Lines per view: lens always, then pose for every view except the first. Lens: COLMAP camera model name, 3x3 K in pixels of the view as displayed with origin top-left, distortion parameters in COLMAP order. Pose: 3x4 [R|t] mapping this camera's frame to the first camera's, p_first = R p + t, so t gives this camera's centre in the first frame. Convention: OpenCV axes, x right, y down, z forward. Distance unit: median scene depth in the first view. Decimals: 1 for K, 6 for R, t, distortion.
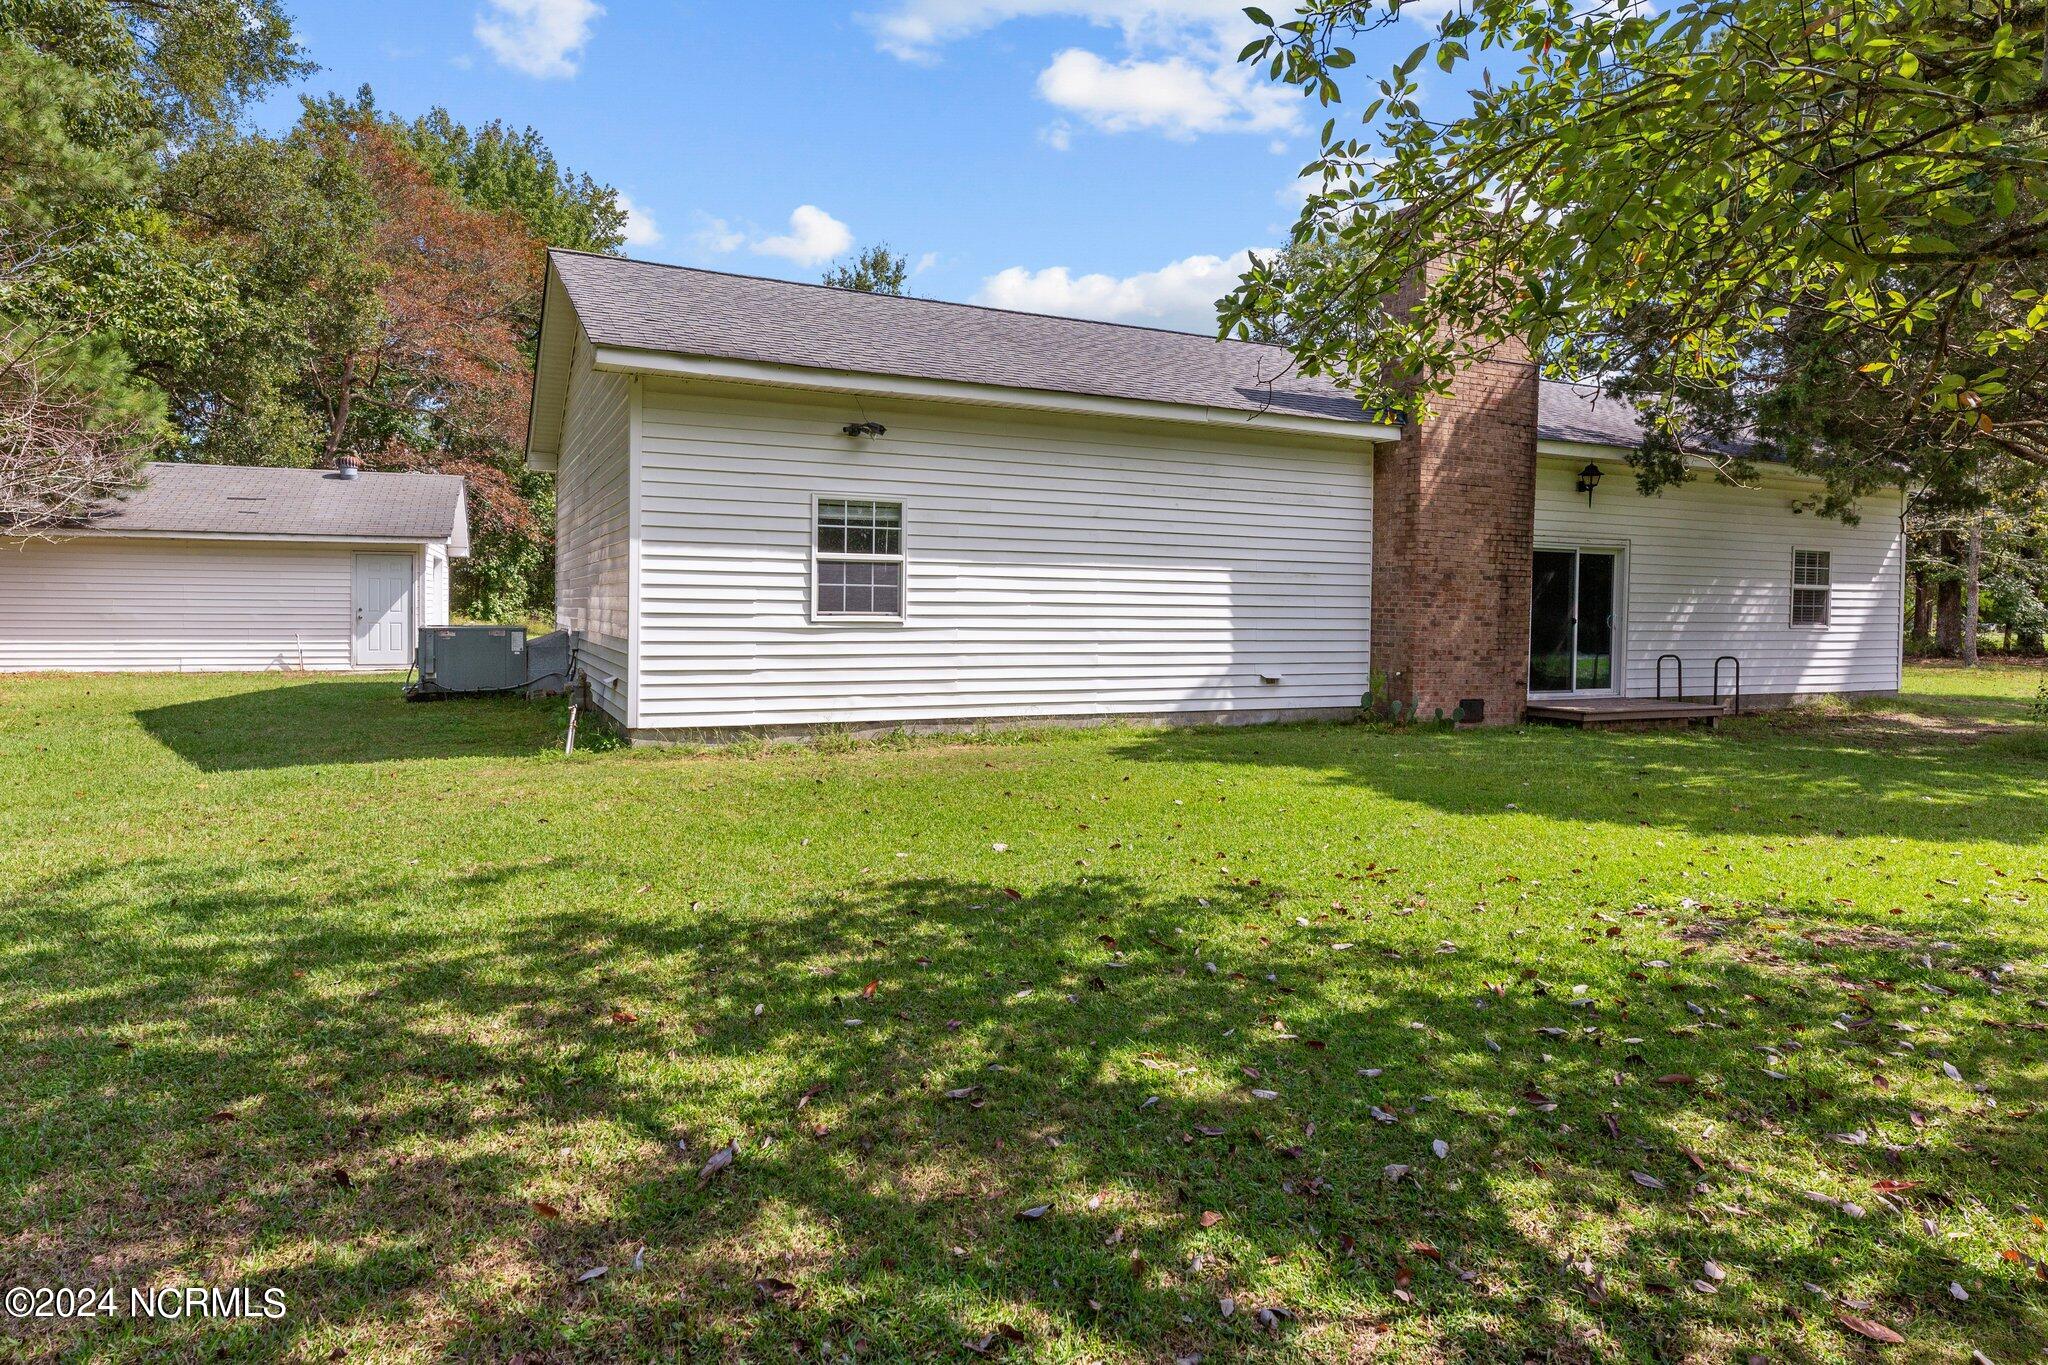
lens RADIAL K [[1192.6, 0, 1019.8], [0, 1192.6, 615.4], [0, 0, 1]] dist [0.003256, 0.001140]
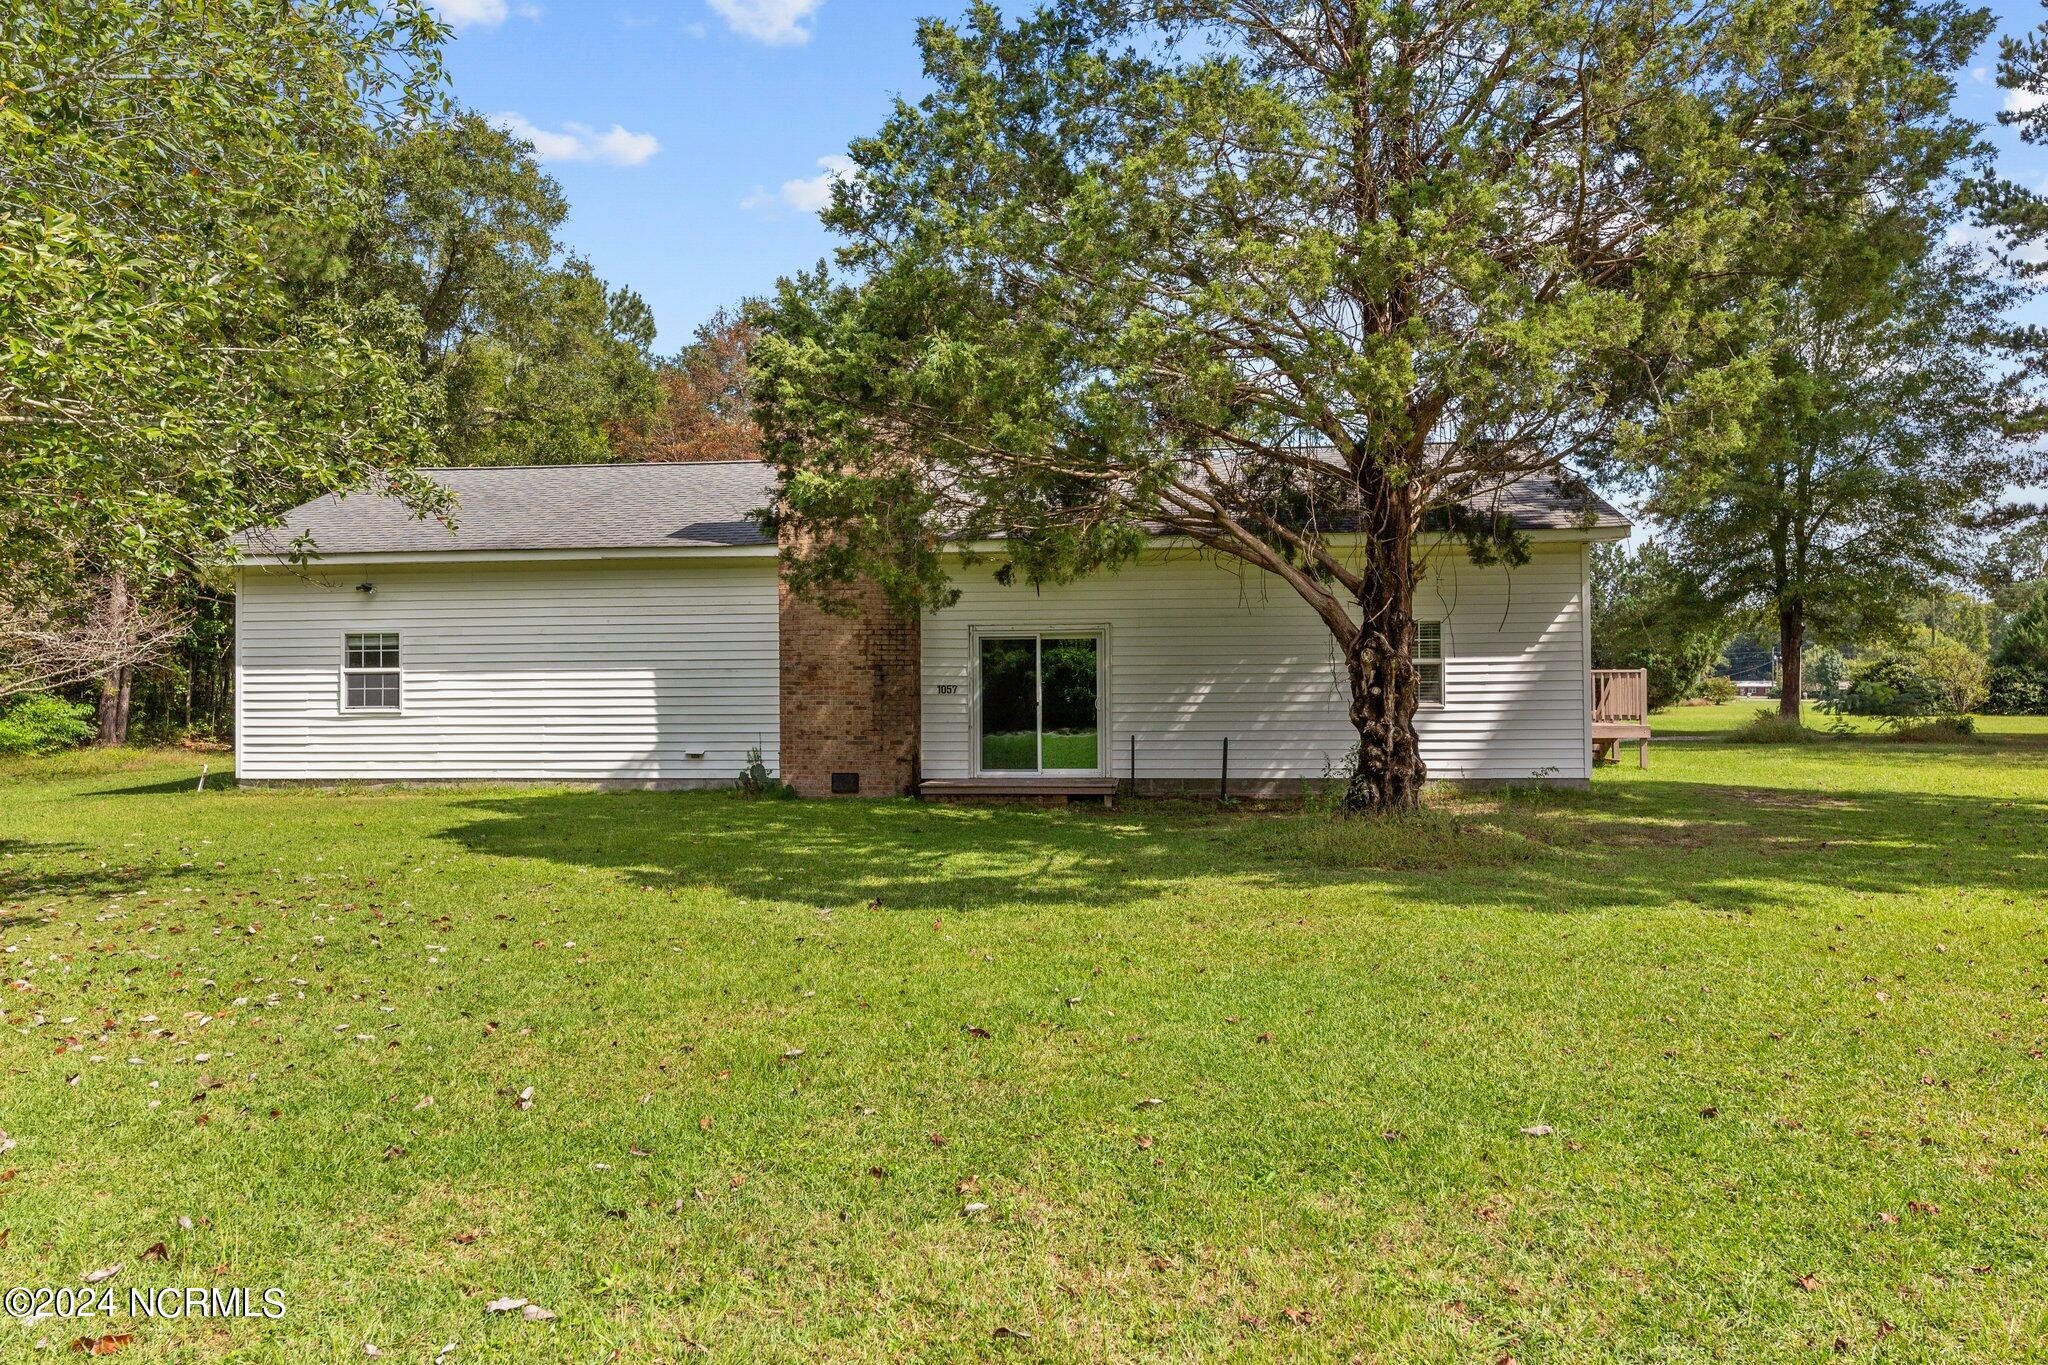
lens RADIAL K [[1347.5, 0, 1019.4], [0, 1347.5, 634.7], [0, 0, 1]] dist [-0.000526, -0.002710]
pose [[0.850071, -0.040085, -0.525141, 1.273535], [0.014205, 0.998482, -0.053222, 0.008002], [0.526477, 0.037782, 0.849349, -0.025321]]
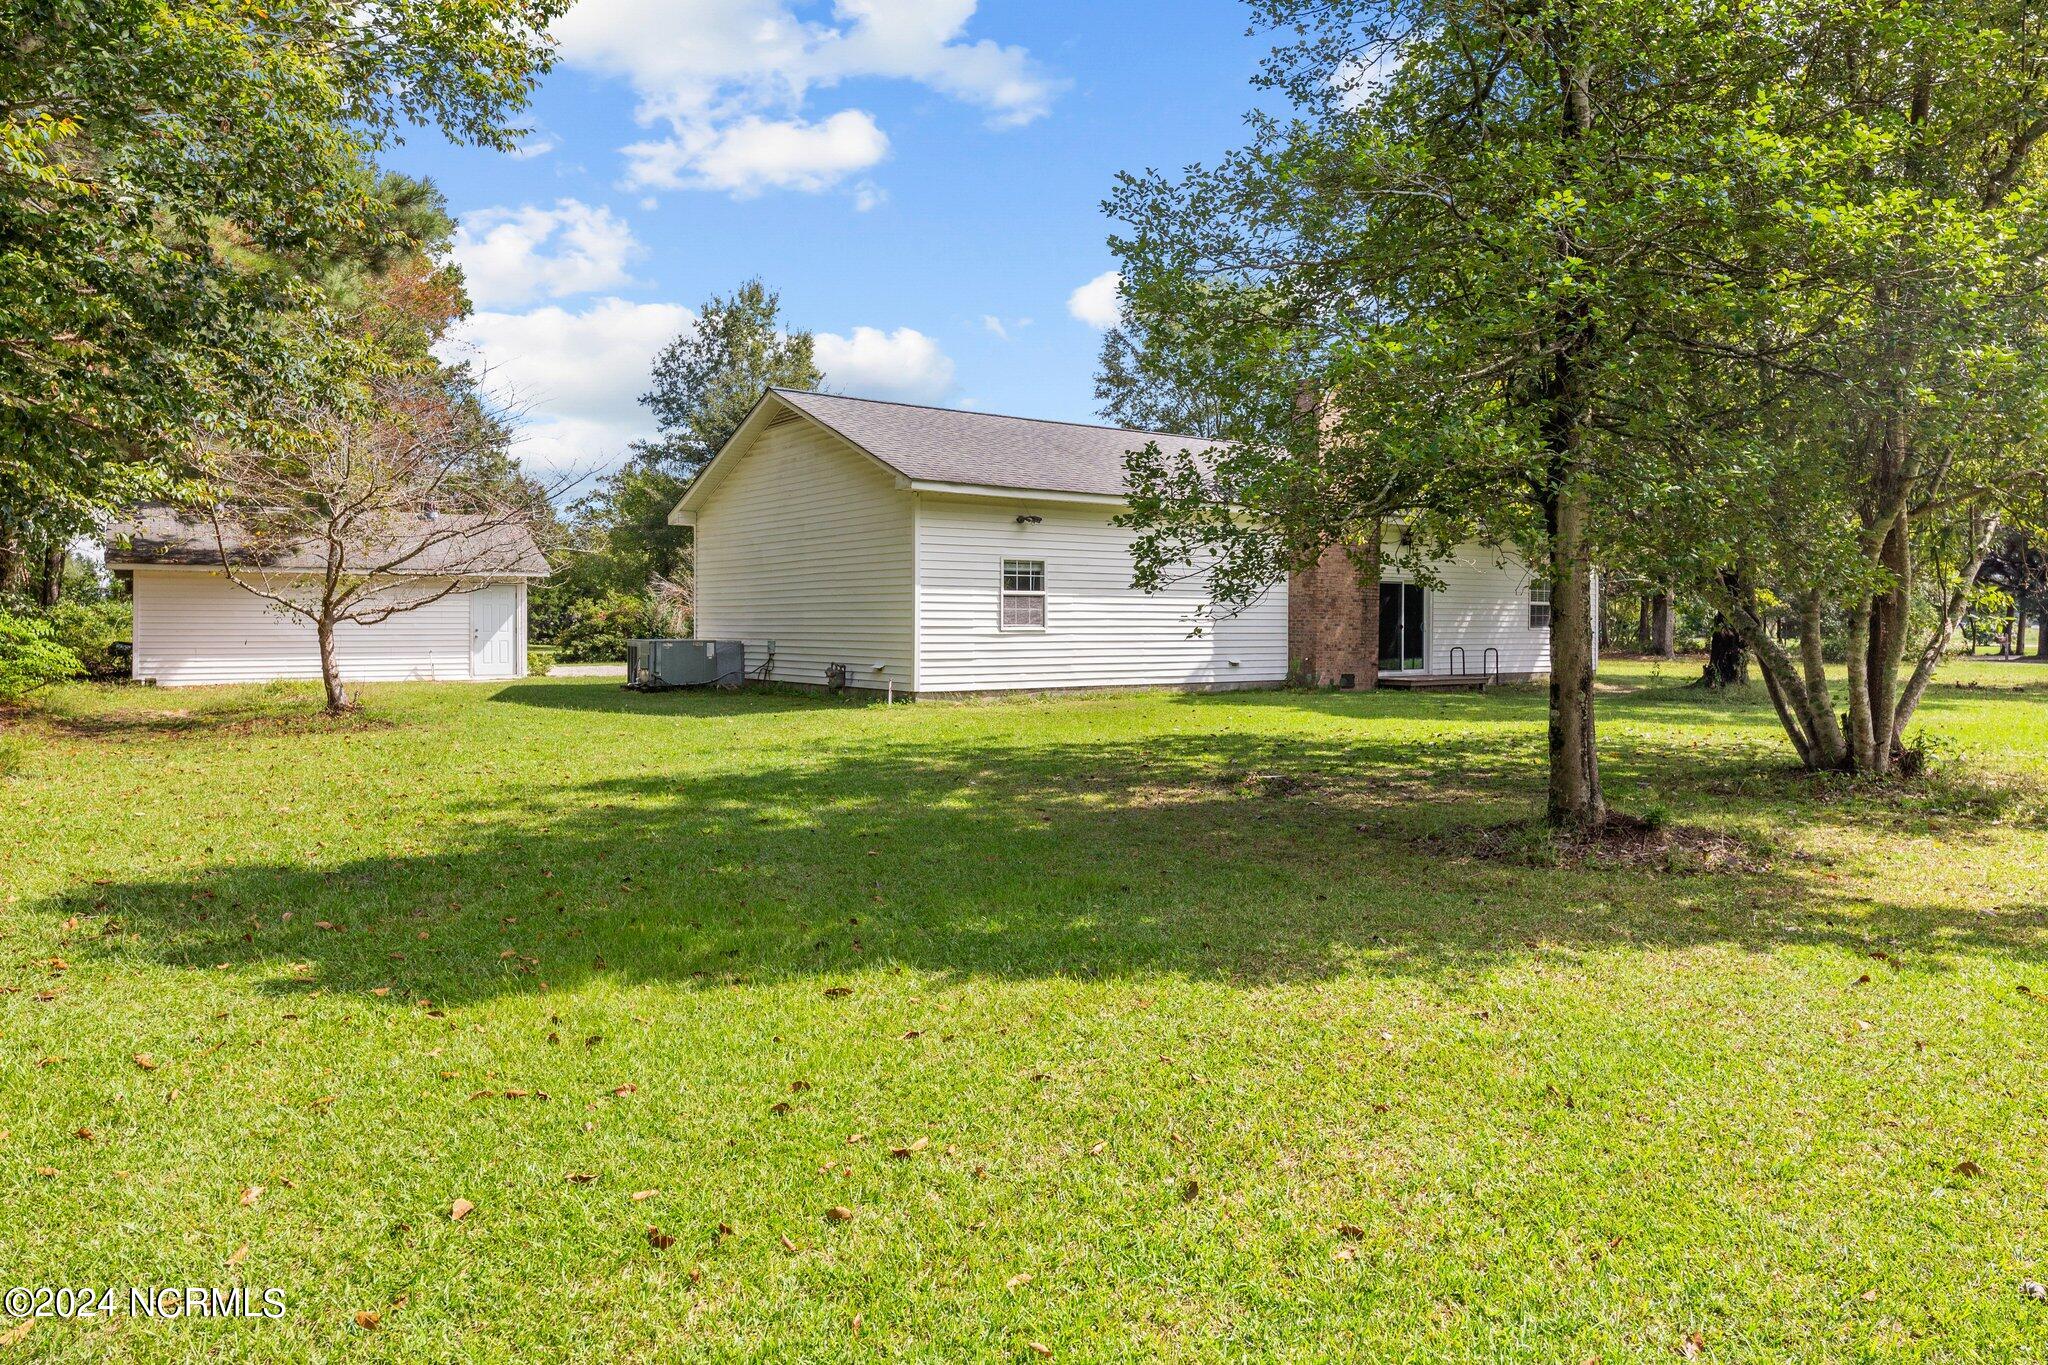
lens RADIAL K [[1347.5, 0, 1019.4], [0, 1347.5, 634.7], [0, 0, 1]] dist [-0.000526, -0.002710]
pose [[0.982547, -0.012151, 0.185615, -0.433021], [0.011856, 0.999926, 0.002700, 0.005267], [-0.185635, -0.000452, 0.982619, -0.783522]]
